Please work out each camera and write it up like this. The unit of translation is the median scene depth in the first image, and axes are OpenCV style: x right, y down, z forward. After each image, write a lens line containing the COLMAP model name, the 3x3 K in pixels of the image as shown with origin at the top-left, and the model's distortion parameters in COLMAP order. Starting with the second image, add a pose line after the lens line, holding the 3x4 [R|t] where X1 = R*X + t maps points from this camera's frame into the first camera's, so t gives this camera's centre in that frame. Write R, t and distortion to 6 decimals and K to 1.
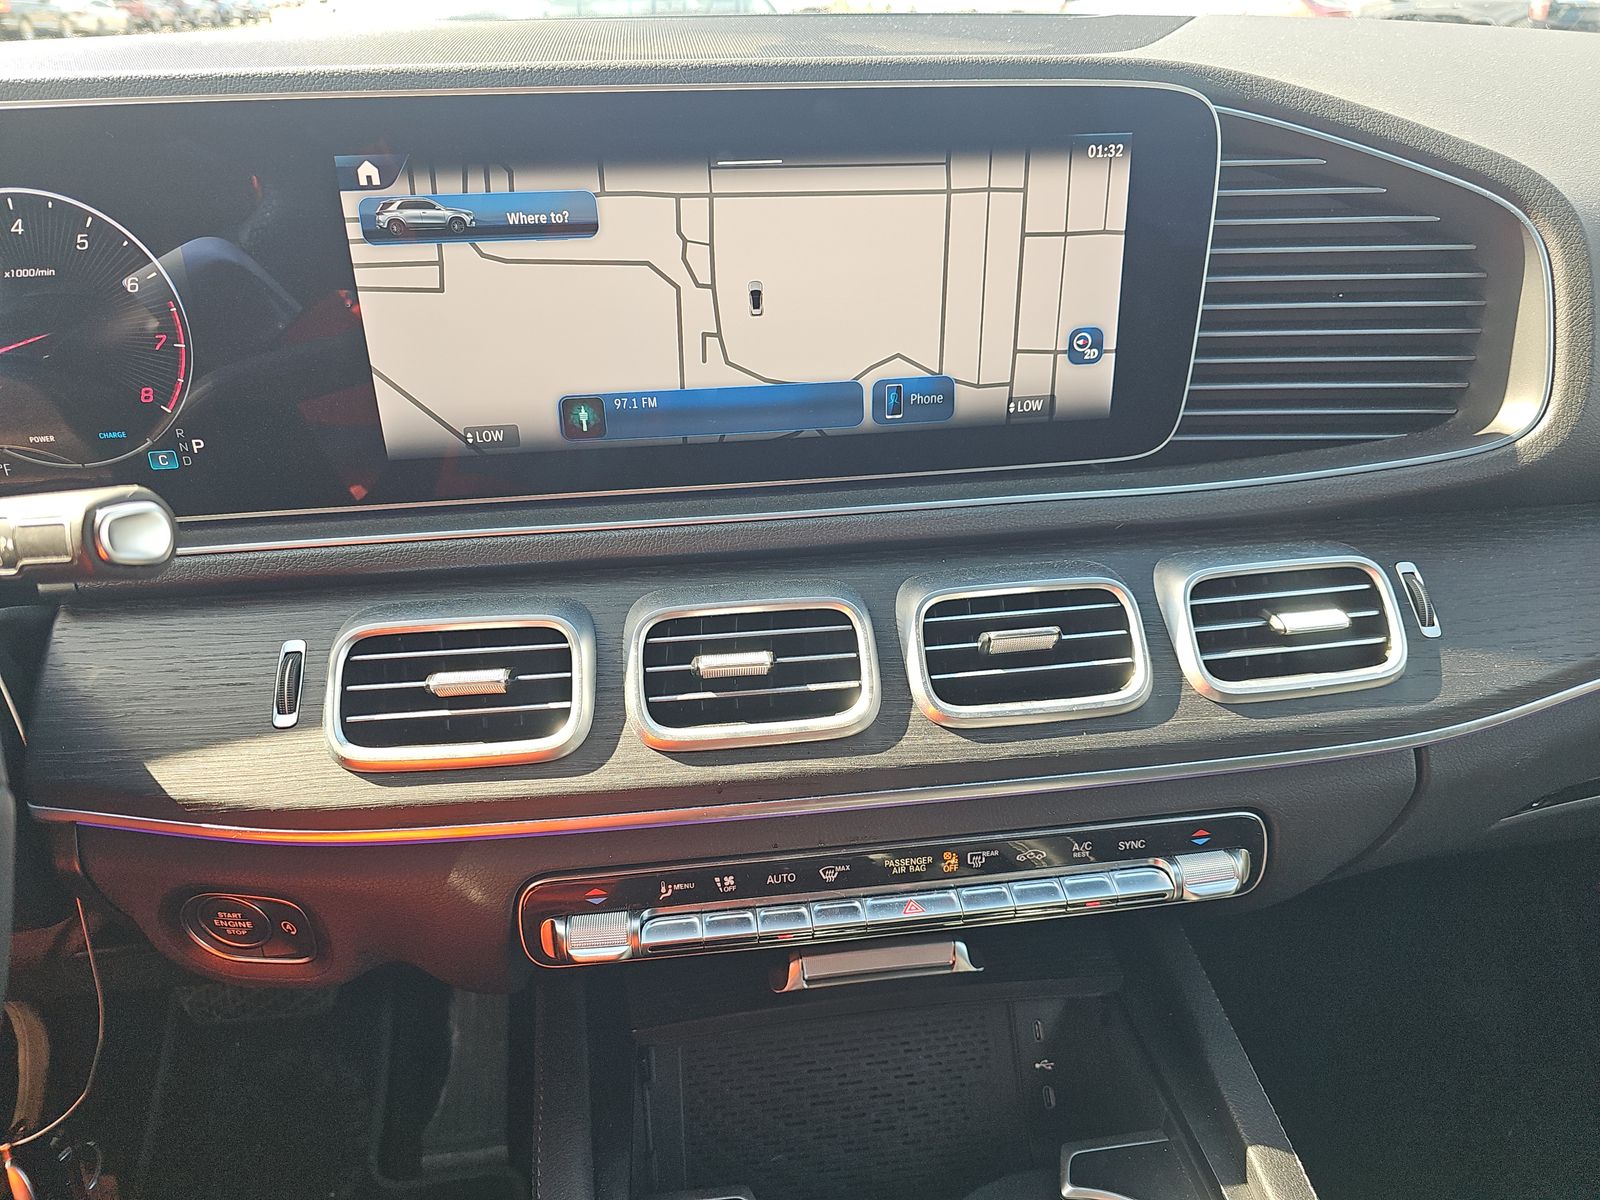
lens RADIAL K [[1097.9, 0, 800.0], [0, 1097.9, 600.0], [0, 0, 1]] dist [0.040629, -0.005642]
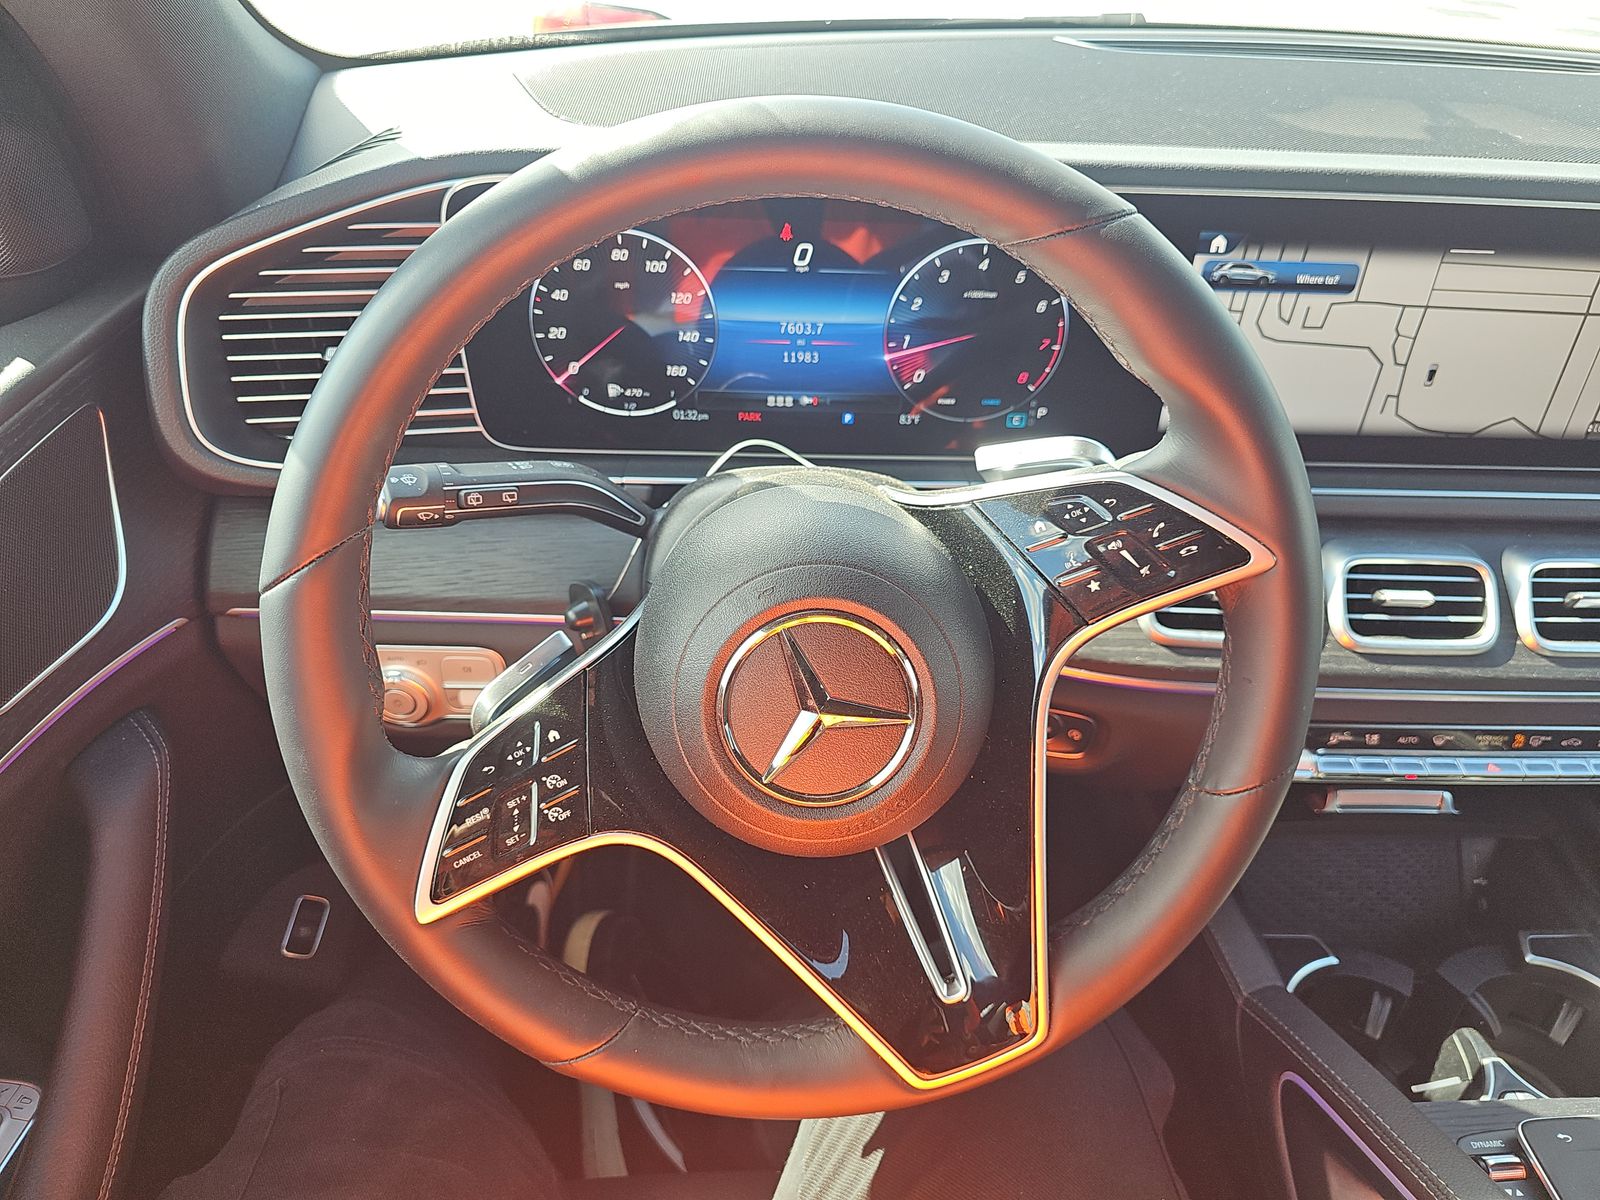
lens RADIAL K [[1097.9, 0, 800.0], [0, 1097.9, 600.0], [0, 0, 1]] dist [0.040629, -0.005642]
pose [[0.994683, 0.100995, -0.020155, -0.837884], [-0.097376, 0.986020, 0.135214, -0.062391], [0.033529, -0.132533, 0.990611, -0.518795]]
